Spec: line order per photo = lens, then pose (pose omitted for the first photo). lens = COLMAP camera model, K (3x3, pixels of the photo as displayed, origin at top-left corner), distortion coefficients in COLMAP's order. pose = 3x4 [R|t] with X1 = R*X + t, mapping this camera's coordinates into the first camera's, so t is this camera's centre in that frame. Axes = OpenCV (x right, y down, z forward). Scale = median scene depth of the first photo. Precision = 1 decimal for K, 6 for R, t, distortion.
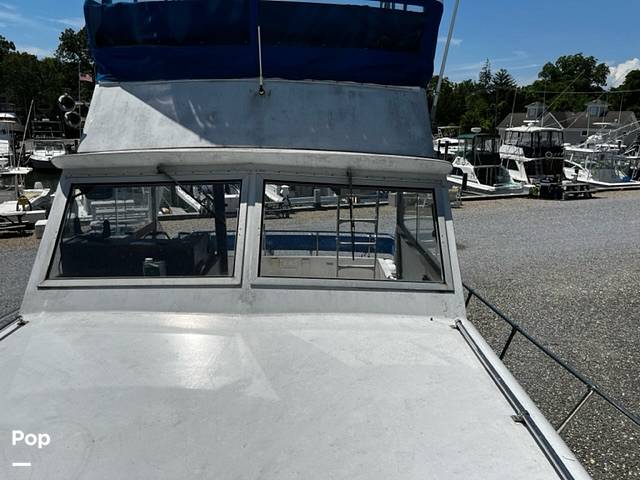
lens RADIAL K [[475.9, 0, 320.3], [0, 475.9, 225.8], [0, 0, 1]] dist [0.065304, -0.100511]
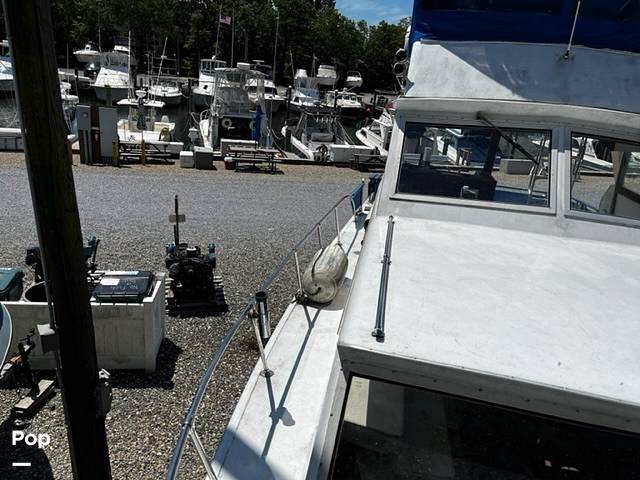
lens RADIAL K [[475.9, 0, 320.3], [0, 475.9, 225.8], [0, 0, 1]] dist [0.065304, -0.100511]
pose [[0.980244, 0.123147, -0.154776, -0.484076], [-0.108317, 0.988985, 0.100879, 0.078423], [0.165494, -0.082121, 0.982786, -0.297144]]
